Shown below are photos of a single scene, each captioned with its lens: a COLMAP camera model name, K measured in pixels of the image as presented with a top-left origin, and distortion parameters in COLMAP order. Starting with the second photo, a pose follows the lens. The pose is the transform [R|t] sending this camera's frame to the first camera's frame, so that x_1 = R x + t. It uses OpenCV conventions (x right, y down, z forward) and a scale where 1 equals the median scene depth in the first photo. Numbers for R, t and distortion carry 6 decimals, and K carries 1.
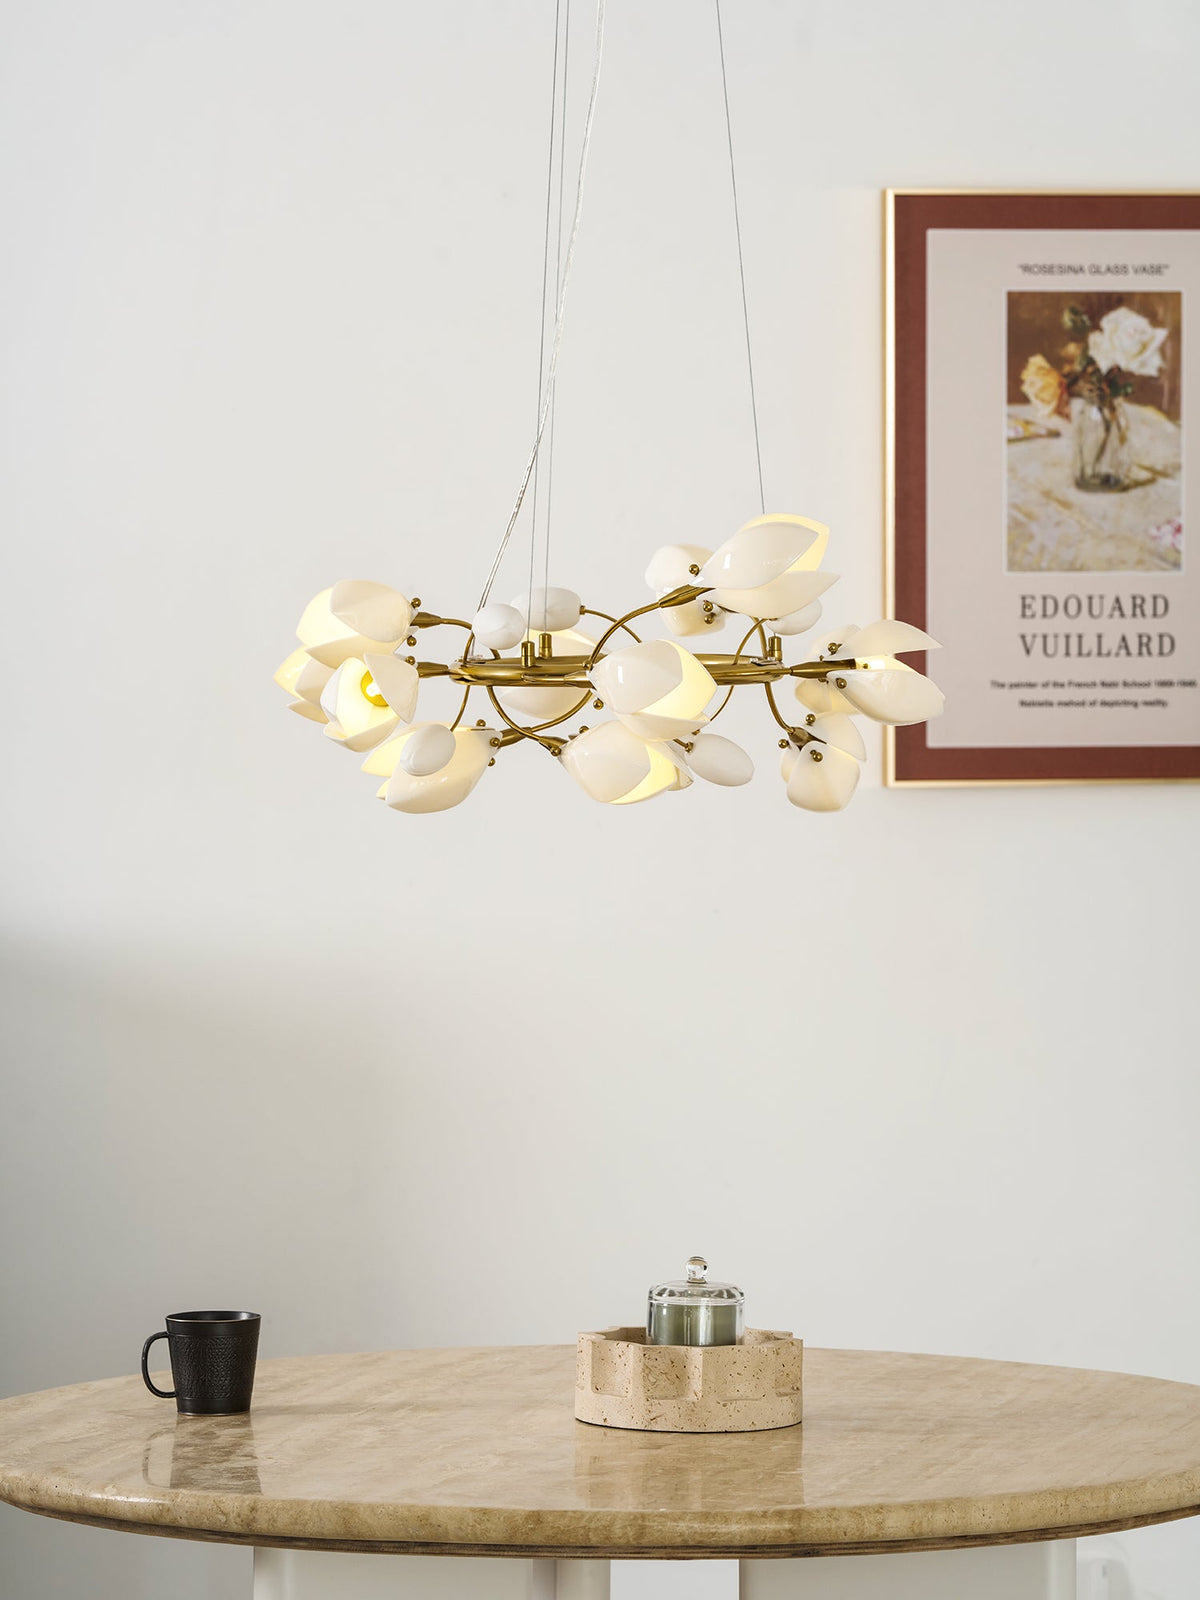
lens RADIAL K [[7753.7, 0, 713.3], [0, 7753.7, 799.8], [0, 0, 1]] dist [0.615765, -1.775923]
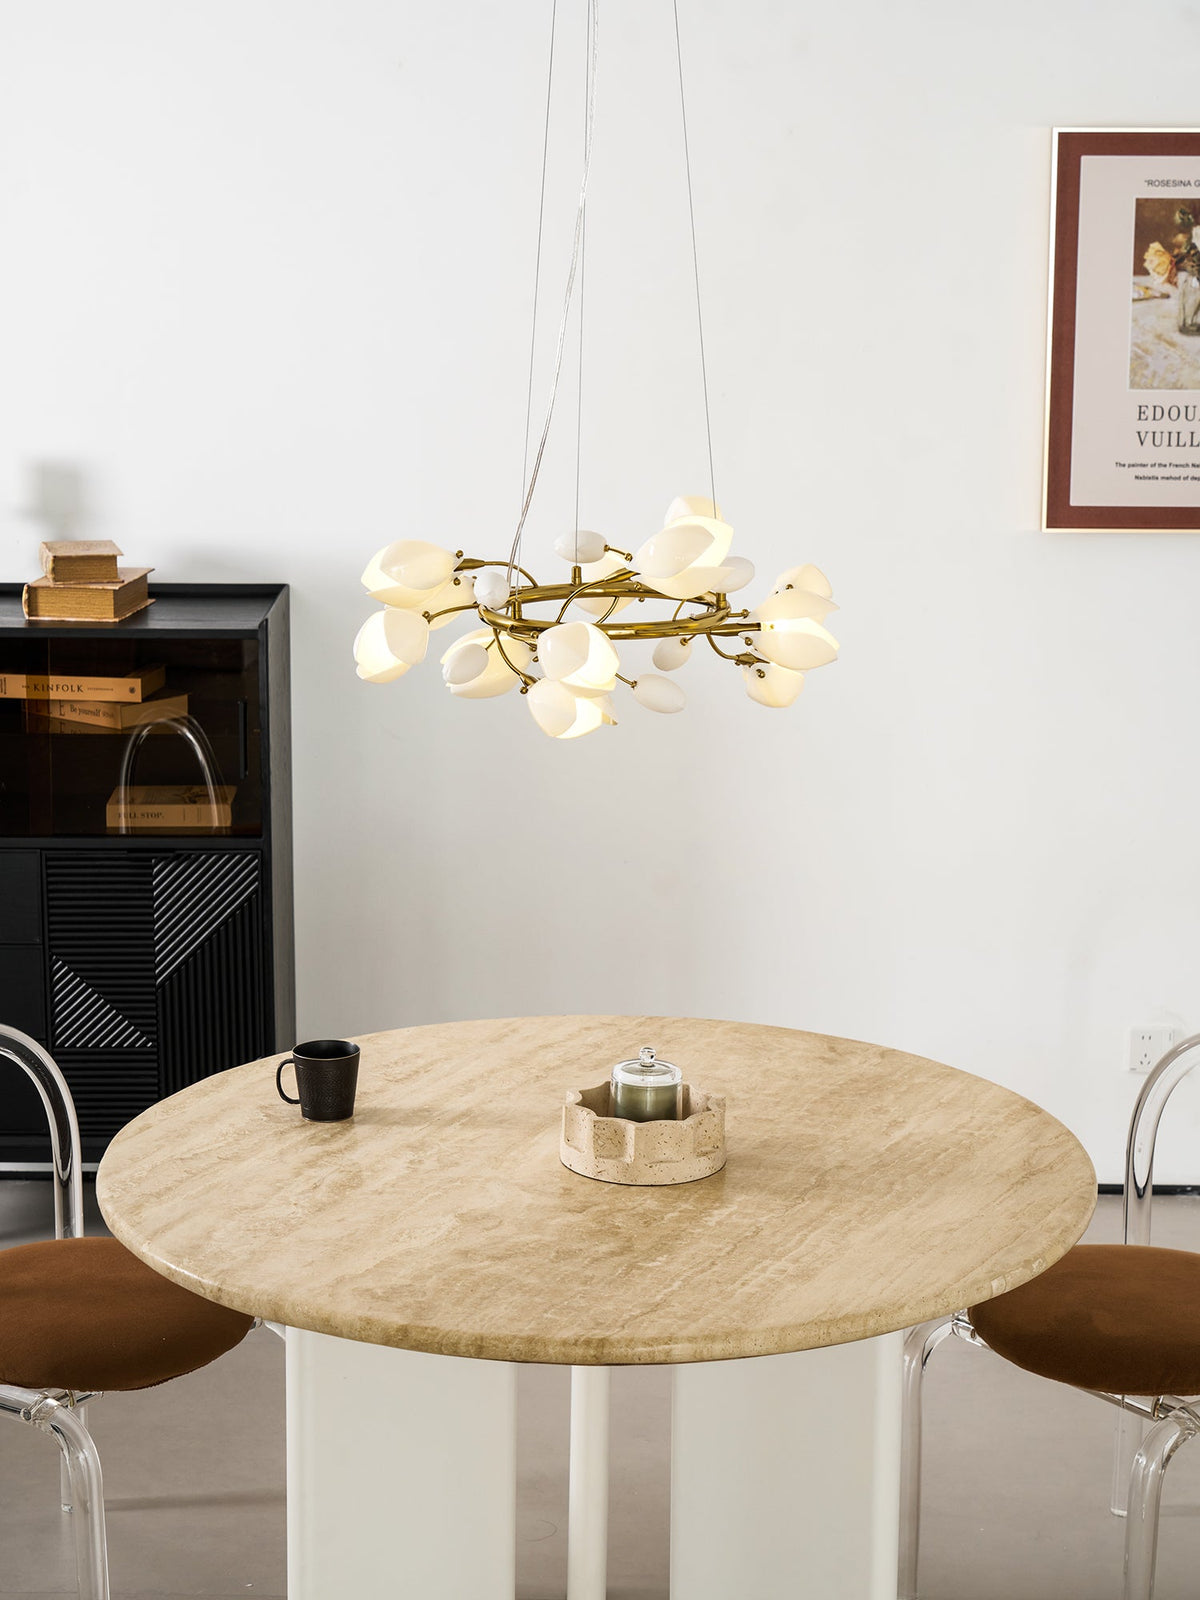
lens RADIAL K [[3464.6, 0, 600.0], [0, 3464.6, 800.0], [0, 0, 1]] dist [0.031064, -0.019234]
pose [[0.970784, 0.056756, -0.233146, 0.128011], [-0.013308, 0.982864, 0.183852, -0.094356], [0.239586, -0.175378, 0.954904, 0.426775]]
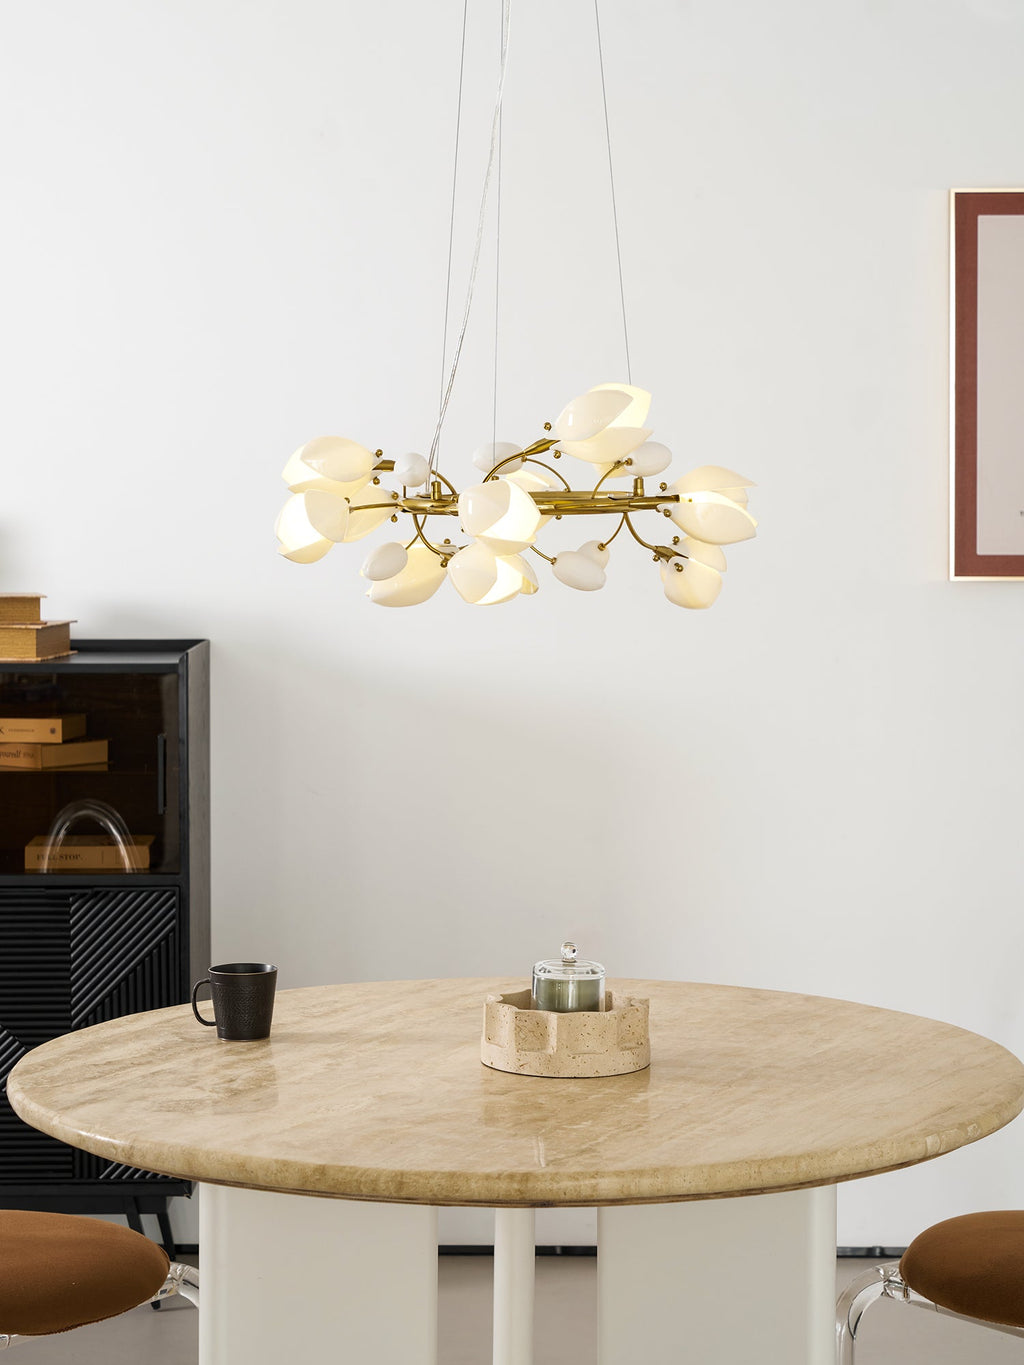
lens RADIAL K [[3358.2, 0, 512.4], [0, 3358.2, 605.4], [0, 0, 1]] dist [0.019512, 0.287552]
pose [[0.971122, 0.011014, -0.238329, 0.125054], [-0.007747, 0.999863, 0.014643, -0.007483], [0.238458, -0.012374, 0.971074, 0.436098]]
